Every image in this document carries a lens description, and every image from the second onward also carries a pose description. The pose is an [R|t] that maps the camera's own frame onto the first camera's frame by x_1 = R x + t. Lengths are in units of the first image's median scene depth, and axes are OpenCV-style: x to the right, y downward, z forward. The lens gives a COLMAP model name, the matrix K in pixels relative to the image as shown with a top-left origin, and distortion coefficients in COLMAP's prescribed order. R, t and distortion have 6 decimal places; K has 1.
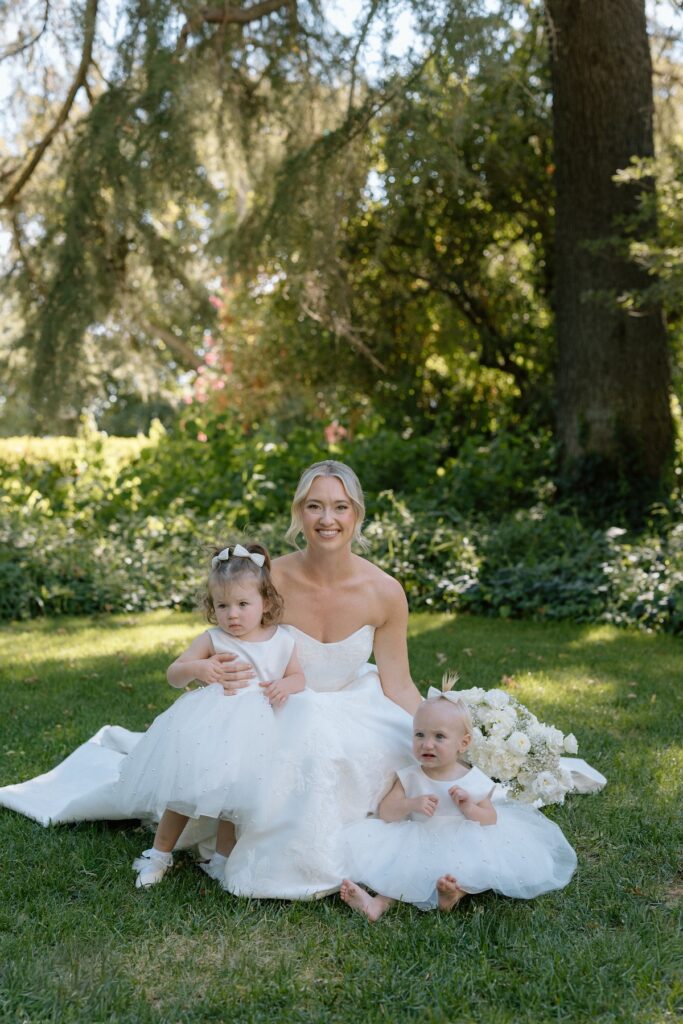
lens RADIAL K [[1412.1, 0, 342.2], [0, 1412.1, 479.4], [0, 0, 1]] dist [0.037575, 0.024554]
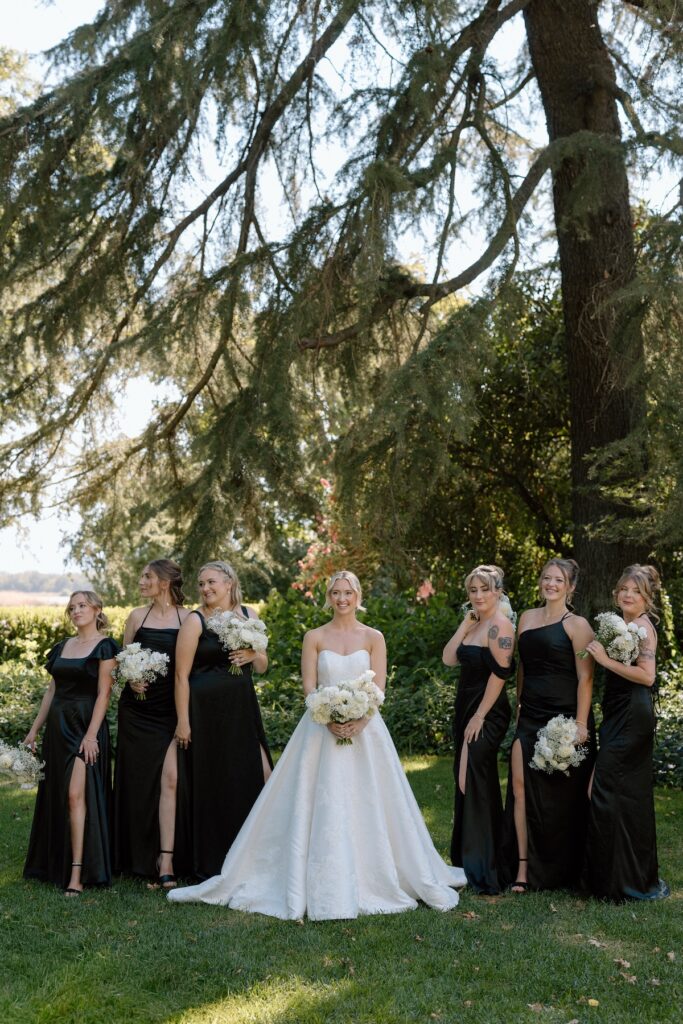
lens RADIAL K [[1412.1, 0, 342.2], [0, 1412.1, 479.4], [0, 0, 1]] dist [0.037575, 0.024554]
pose [[0.995877, 0.002503, -0.090679, 0.053959], [-0.010261, 0.996311, -0.085196, -0.042896], [0.090132, 0.085775, 0.992229, -0.323527]]
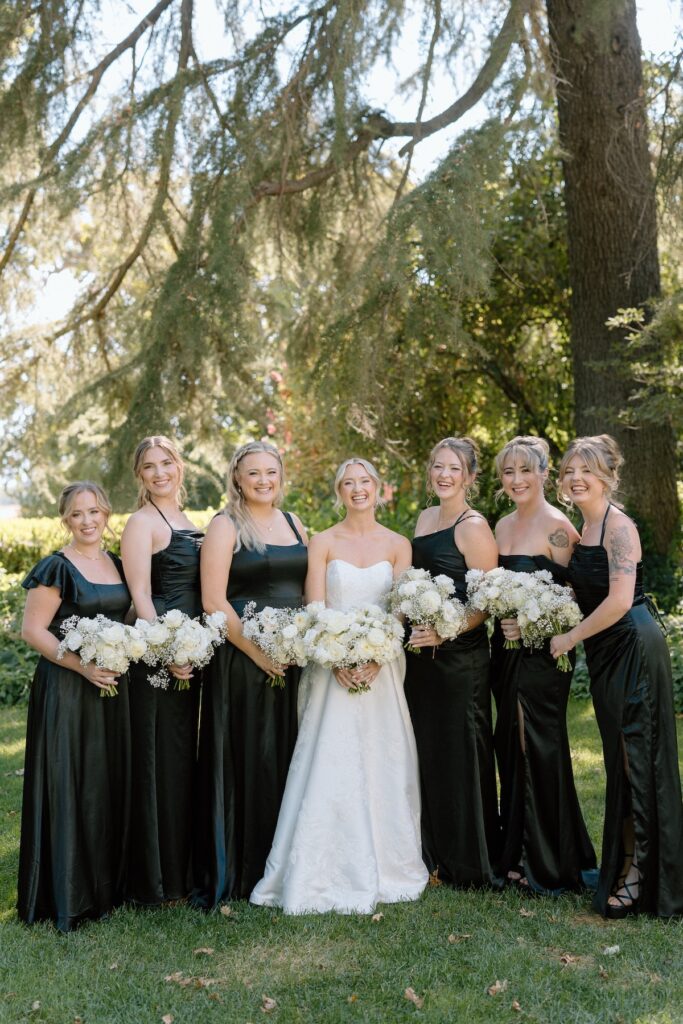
lens RADIAL K [[1412.1, 0, 342.2], [0, 1412.1, 479.4], [0, 0, 1]] dist [0.037575, 0.024554]
pose [[0.998946, -0.014729, -0.043467, 0.012146], [0.013836, 0.999689, -0.020762, -0.038644], [0.043759, 0.020138, 0.998839, -0.136451]]
